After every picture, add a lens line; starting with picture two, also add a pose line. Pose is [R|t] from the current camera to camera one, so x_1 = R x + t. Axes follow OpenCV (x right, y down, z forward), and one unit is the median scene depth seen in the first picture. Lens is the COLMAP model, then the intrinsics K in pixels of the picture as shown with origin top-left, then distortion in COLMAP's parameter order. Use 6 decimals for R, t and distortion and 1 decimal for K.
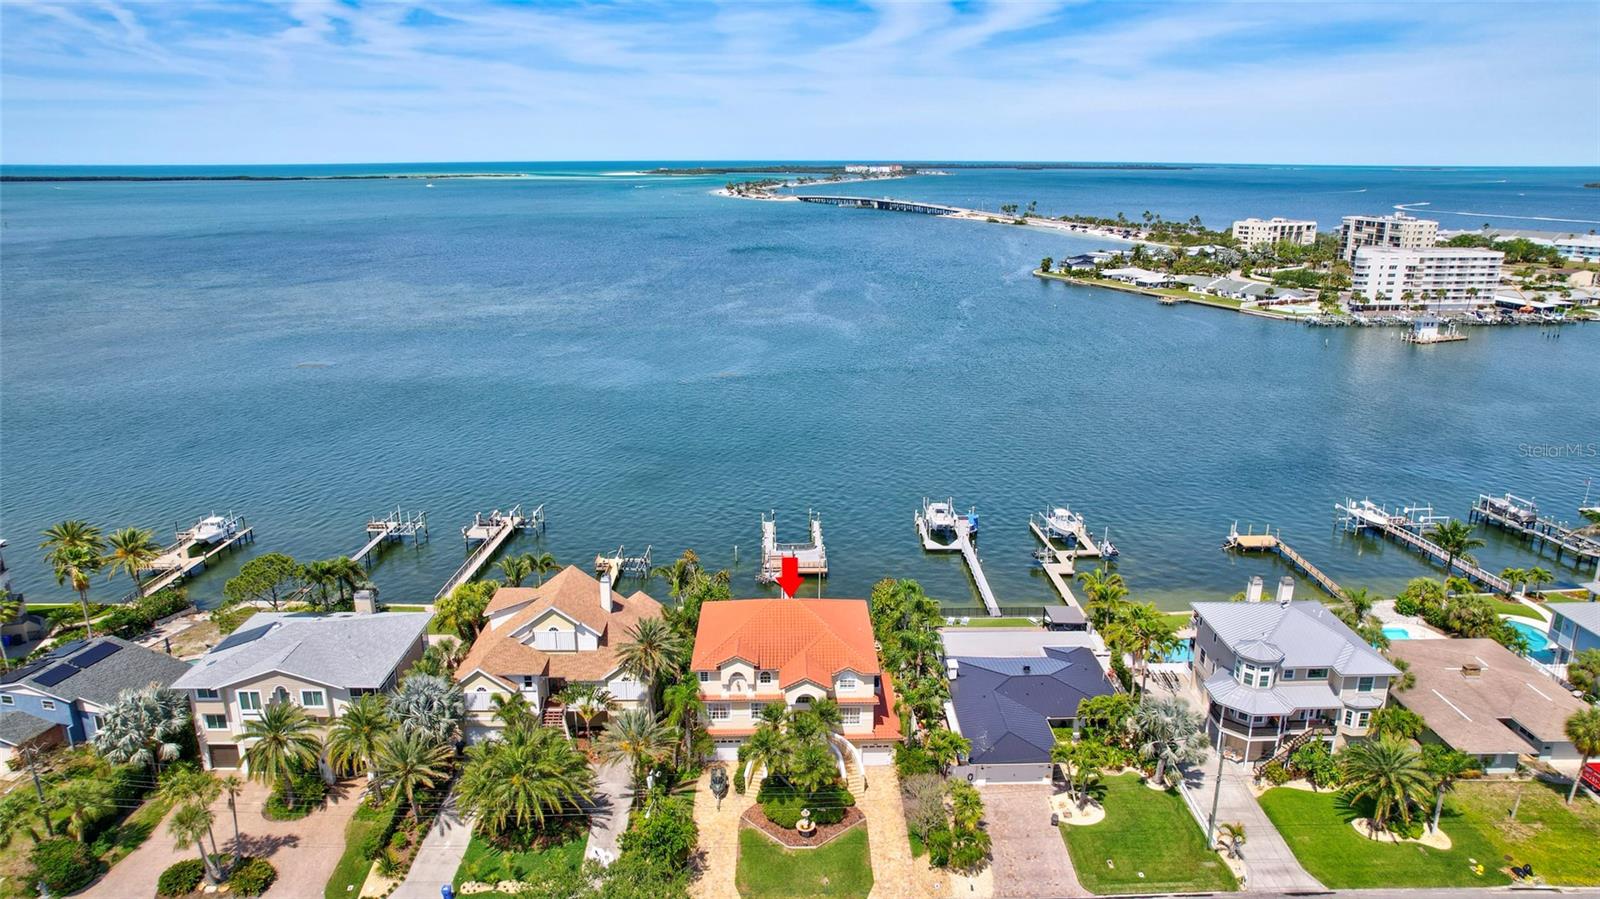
lens RADIAL K [[1043.2, 0, 818.1], [0, 1043.2, 443.3], [0, 0, 1]] dist [-0.077789, 0.069327]
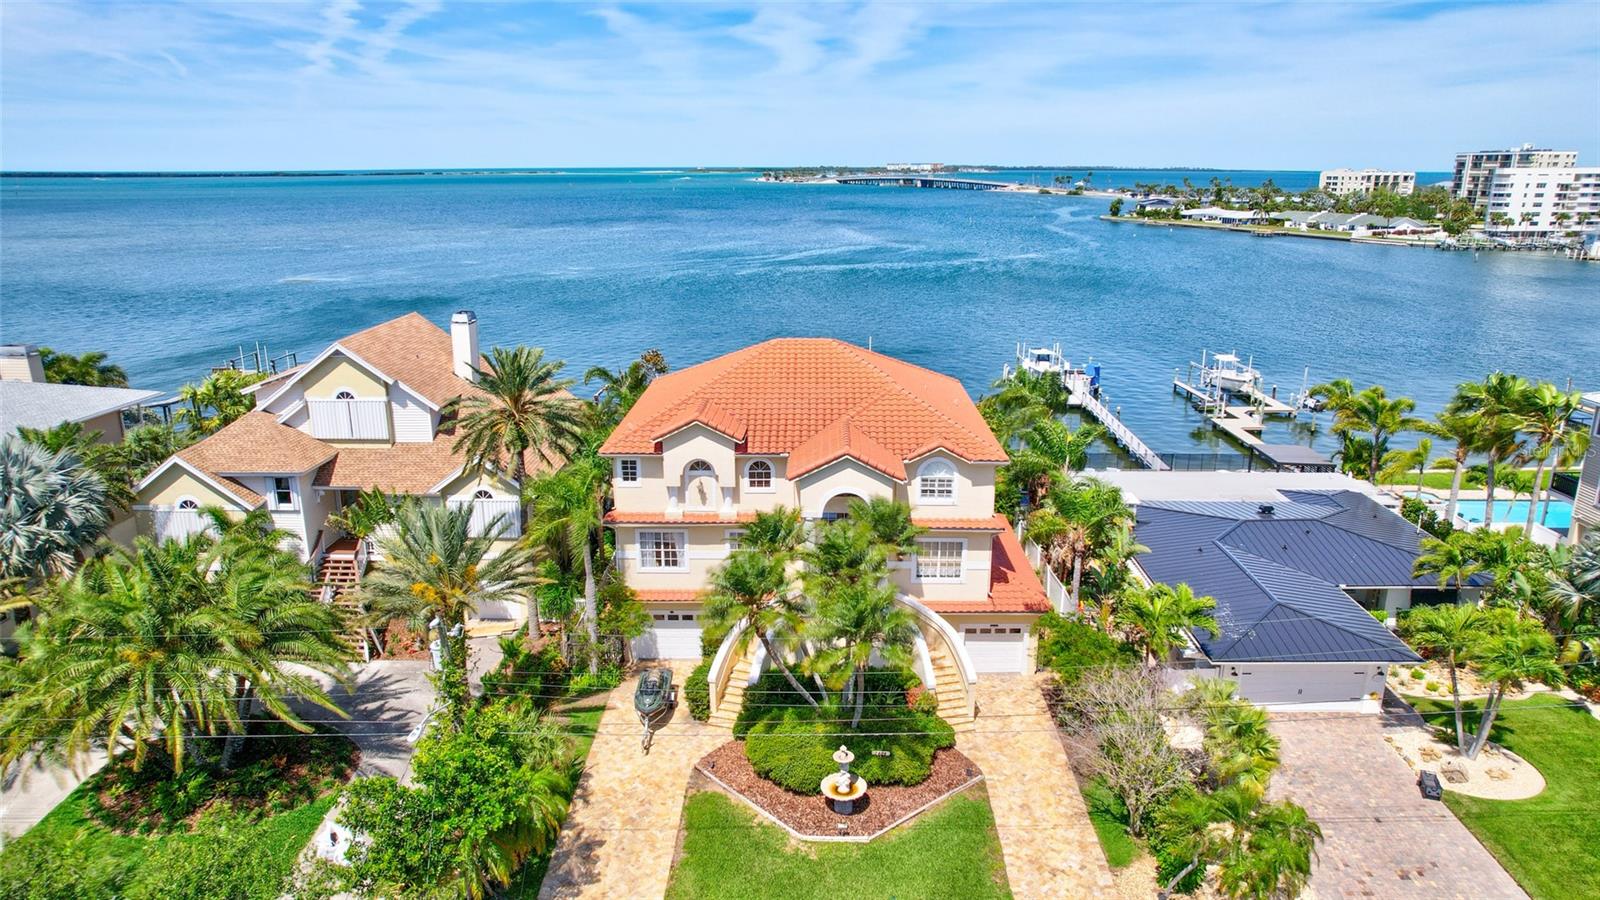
lens RADIAL K [[1043.2, 0, 815.6], [0, 1043.2, 447.3], [0, 0, 1]] dist [-0.077789, 0.069327]
pose [[0.999254, 0.008983, -0.037550, -0.007064], [-0.009323, 0.999917, -0.008884, 0.190886], [0.037467, 0.009227, 0.999255, 0.468195]]
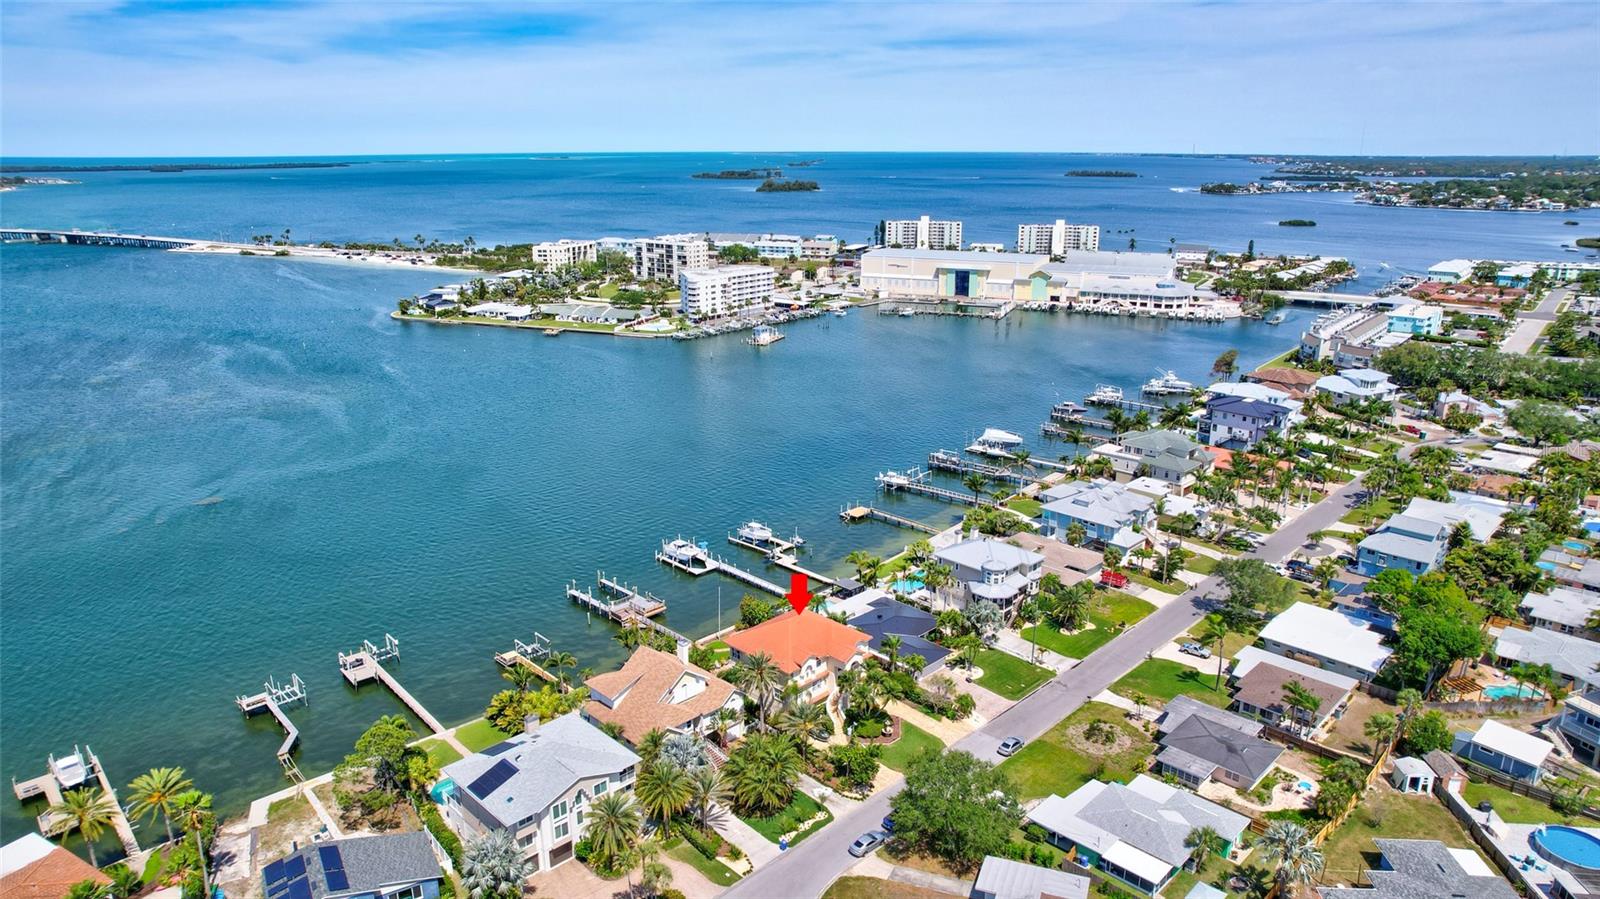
lens RADIAL K [[1043.2, 0, 819.9], [0, 1043.2, 462.5], [0, 0, 1]] dist [-0.077789, 0.069327]
pose [[0.710779, -0.204358, 0.673076, -0.940679], [0.183667, 0.977592, 0.102859, -0.214977], [-0.679014, 0.050512, 0.732386, -0.174142]]
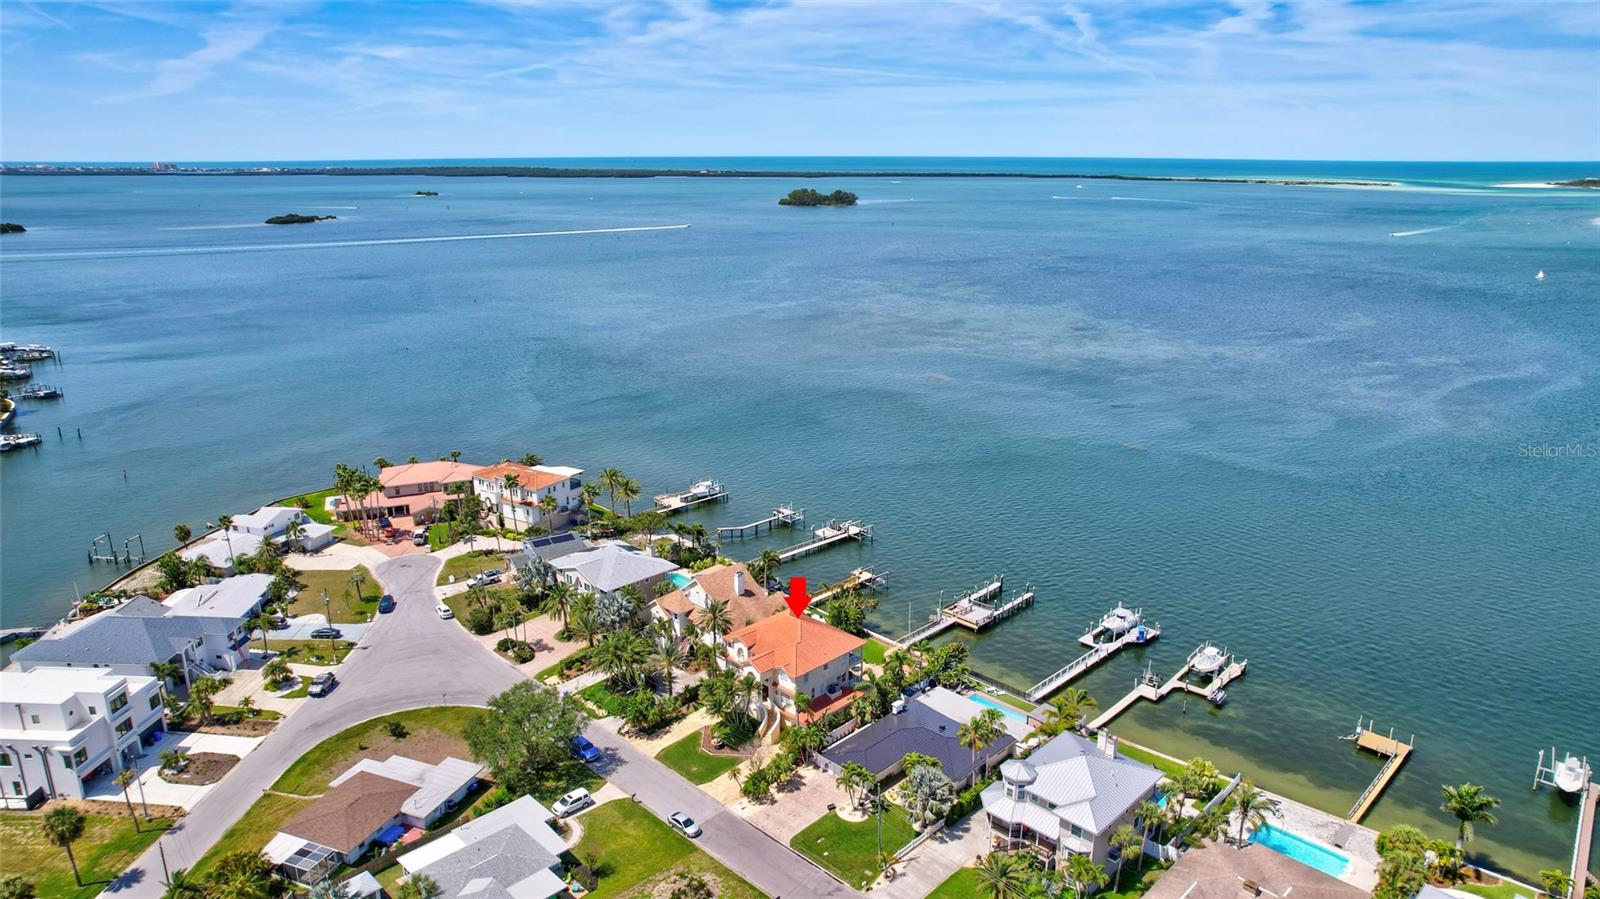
lens RADIAL K [[1043.2, 0, 791.9], [0, 1043.2, 461.7], [0, 0, 1]] dist [-0.077789, 0.069327]
pose [[0.681700, 0.207845, -0.701488, 0.937731], [-0.189342, 0.976254, 0.105254, -0.225241], [0.706707, 0.061070, 0.704866, -0.110970]]
